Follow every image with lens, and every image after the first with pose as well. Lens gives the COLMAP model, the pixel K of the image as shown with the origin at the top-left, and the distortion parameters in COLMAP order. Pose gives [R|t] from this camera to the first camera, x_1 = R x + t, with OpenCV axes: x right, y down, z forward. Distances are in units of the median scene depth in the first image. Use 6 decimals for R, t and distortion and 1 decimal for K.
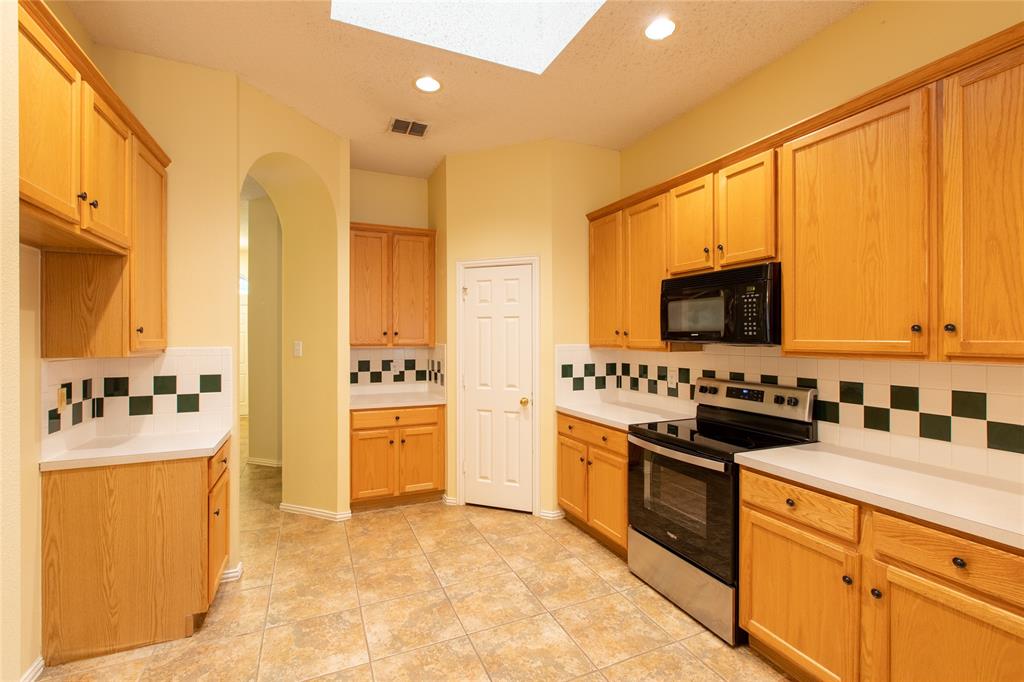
lens RADIAL K [[451.7, 0, 513.9], [0, 451.7, 335.2], [0, 0, 1]] dist [-0.000934, -0.000335]
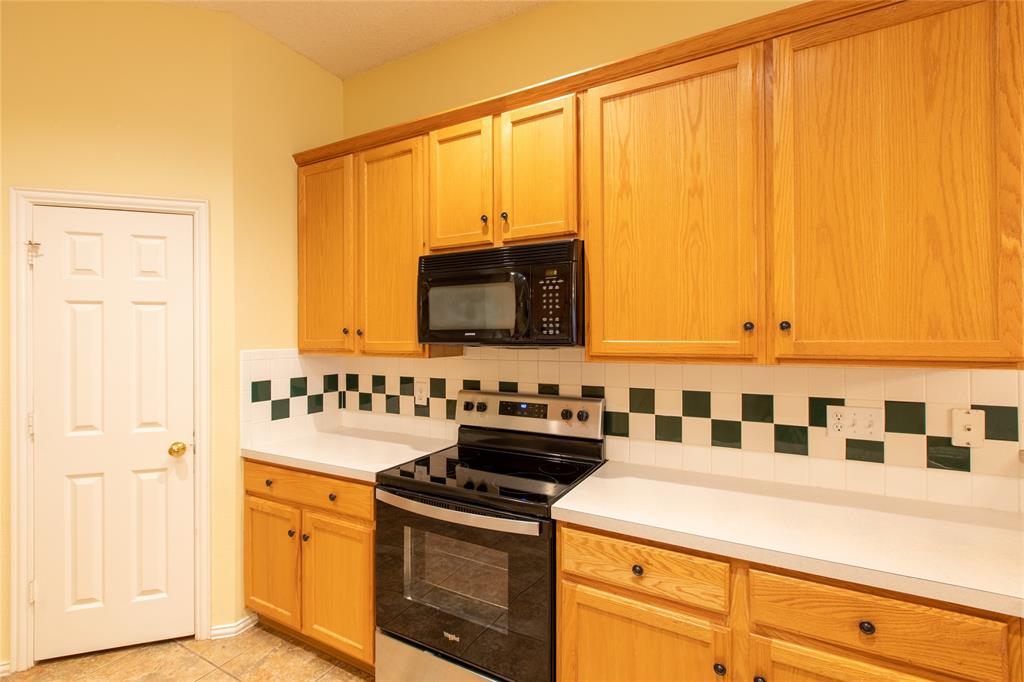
lens RADIAL K [[451.7, 0, 513.9], [0, 451.7, 335.2], [0, 0, 1]] dist [-0.000934, -0.000335]
pose [[0.793533, 0.000446, 0.608526, 0.016457], [0.000464, 0.999999, -0.001338, 0.001548], [-0.608526, 0.001344, 0.793532, 0.354427]]
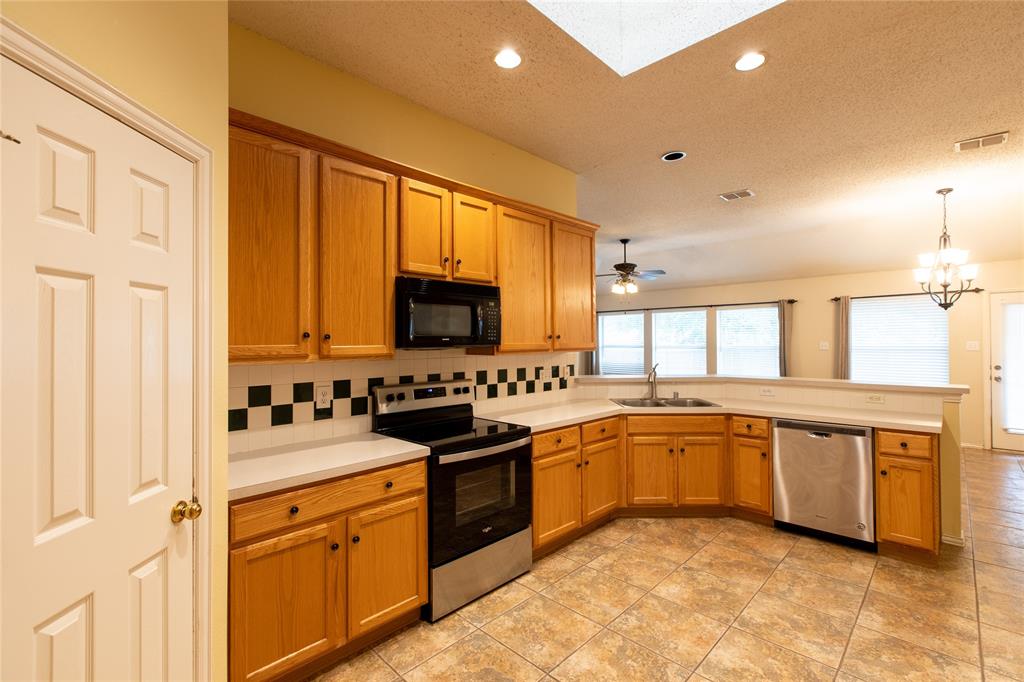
lens RADIAL K [[452.2, 0, 514.7], [0, 452.2, 336.1], [0, 0, 1]] dist [0.000381, -0.000419]
pose [[-0.366547, 0.012127, 0.930321, -0.561966], [0.001103, 0.999920, -0.012600, 0.004148], [-0.930399, -0.003592, -0.366531, 1.127813]]
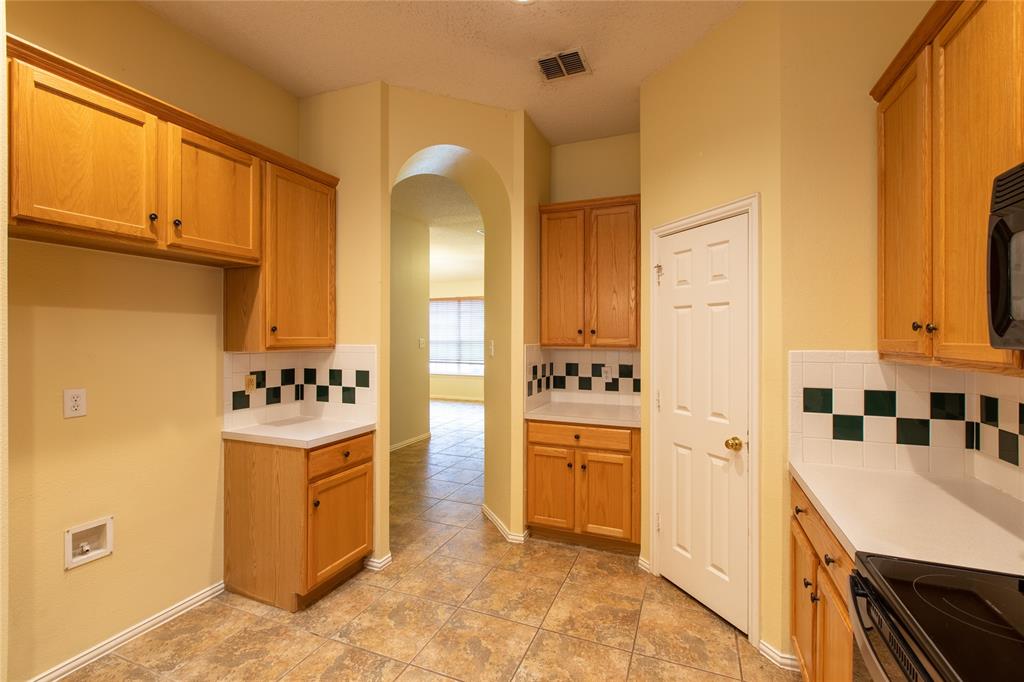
lens RADIAL K [[452.2, 0, 514.7], [0, 452.2, 336.1], [0, 0, 1]] dist [0.000381, -0.000419]
pose [[0.692487, 0.001967, -0.721428, 0.324264], [0.000474, 0.999995, 0.003182, 0.002319], [0.721430, -0.002546, 0.692482, 0.480988]]
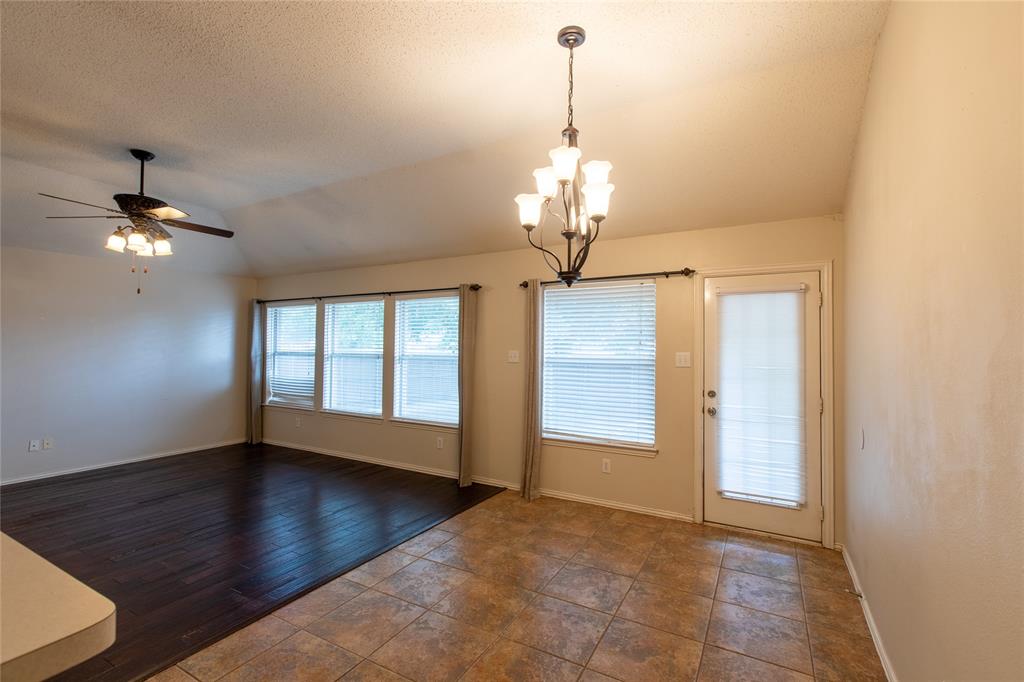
lens RADIAL K [[452.2, 0, 514.7], [0, 452.2, 336.1], [0, 0, 1]] dist [0.000381, -0.000419]
pose [[-0.596631, 0.013823, 0.802396, -0.169234], [-0.011600, 0.999599, -0.025846, -0.002953], [-0.802432, -0.024728, -0.596231, -0.411447]]
